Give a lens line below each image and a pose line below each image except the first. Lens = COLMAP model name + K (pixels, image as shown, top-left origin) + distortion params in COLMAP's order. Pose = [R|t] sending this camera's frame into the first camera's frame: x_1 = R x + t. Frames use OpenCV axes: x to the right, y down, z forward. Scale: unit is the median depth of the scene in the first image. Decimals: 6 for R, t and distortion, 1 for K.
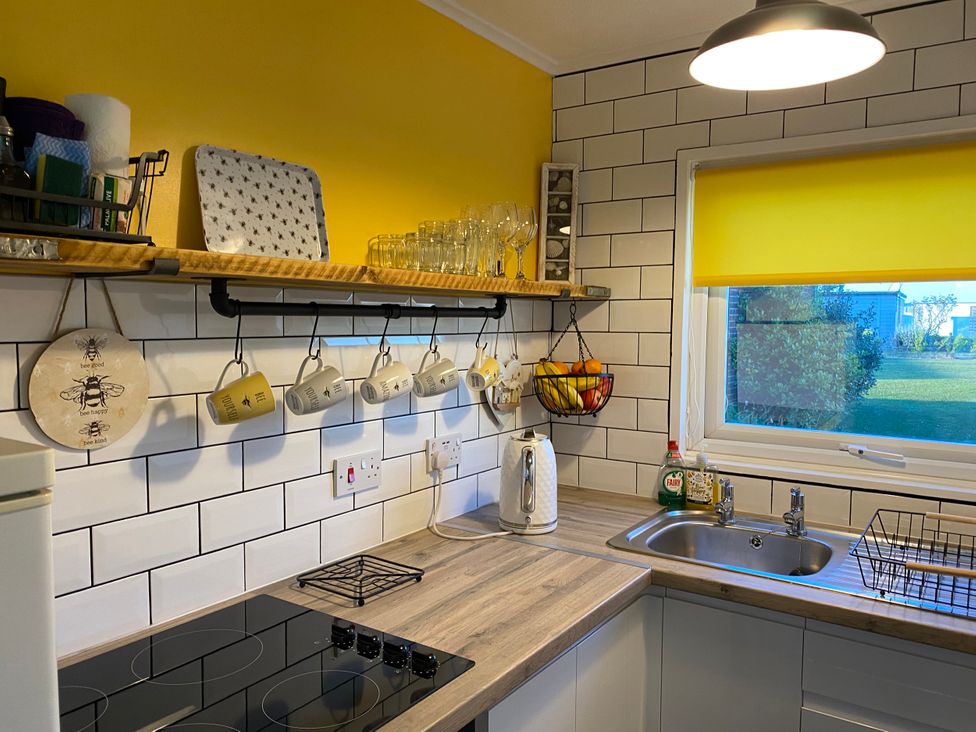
lens RADIAL K [[739.0, 0, 479.3], [0, 739.0, 364.1], [0, 0, 1]] dist [0.069632, -0.088383]
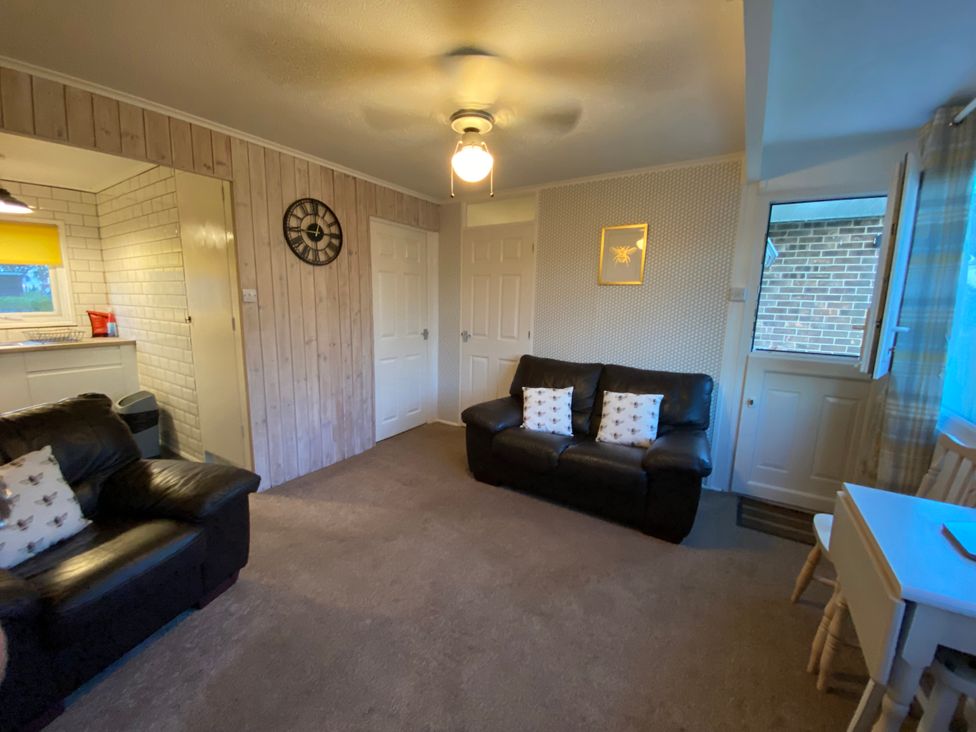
lens RADIAL K [[393.5, 0, 484.2], [0, 393.5, 365.2], [0, 0, 1]] dist [0.033149, -0.027541]
pose [[-0.035515, -0.171579, 0.984530, -1.329920], [0.044757, 0.983890, 0.173082, 0.132086], [-0.998366, 0.050211, -0.027264, -1.062165]]
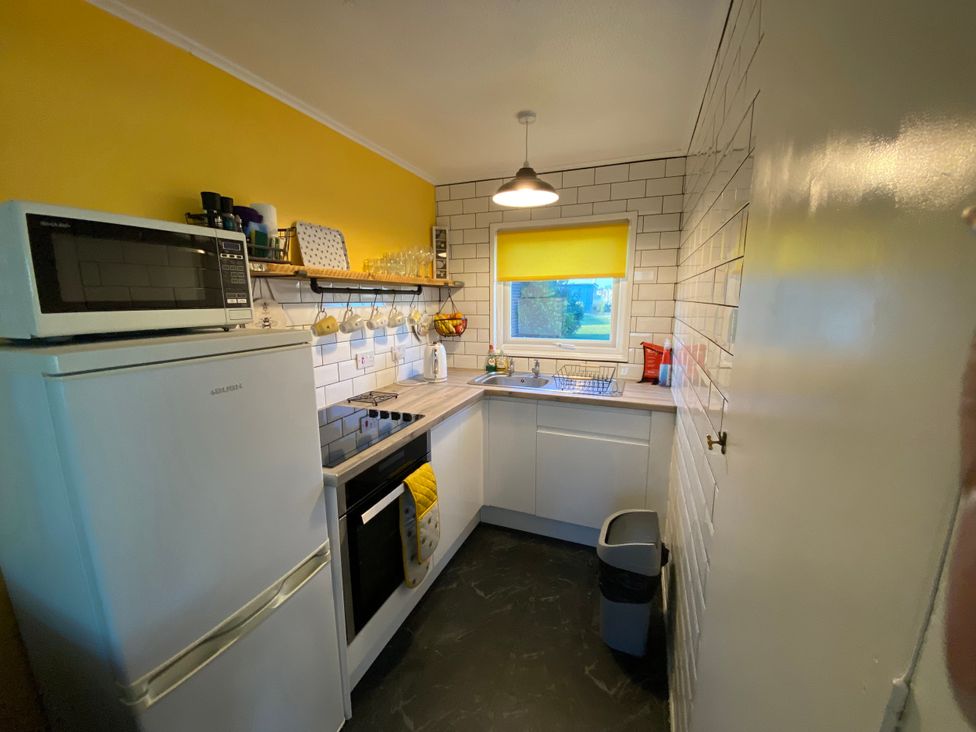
lens RADIAL K [[393.5, 0, 484.2], [0, 393.5, 365.2], [0, 0, 1]] dist [0.033149, -0.027541]
pose [[0.971947, -0.051210, 0.229556, -0.078405], [0.026980, 0.993842, 0.107474, 0.034485], [-0.233646, -0.098266, 0.967343, -0.317049]]
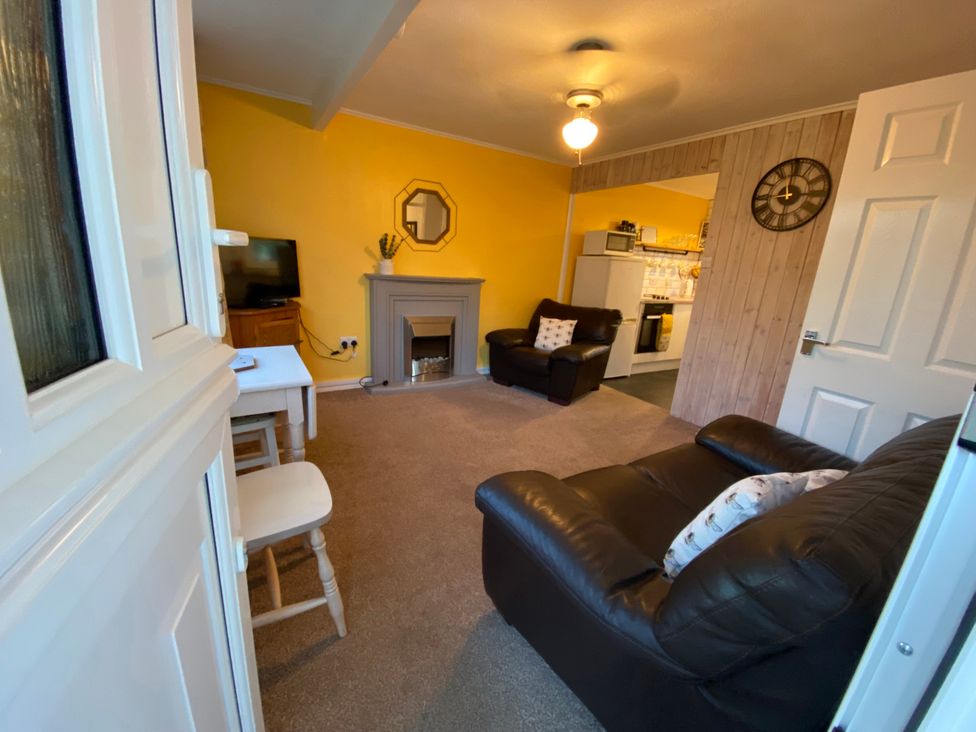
lens RADIAL K [[393.5, 0, 484.2], [0, 393.5, 365.2], [0, 0, 1]] dist [0.033149, -0.027541]
pose [[0.909786, 0.158841, -0.383482, -0.073890], [-0.086613, 0.976193, 0.198861, 0.271143], [0.405939, -0.147707, 0.901885, -2.296791]]
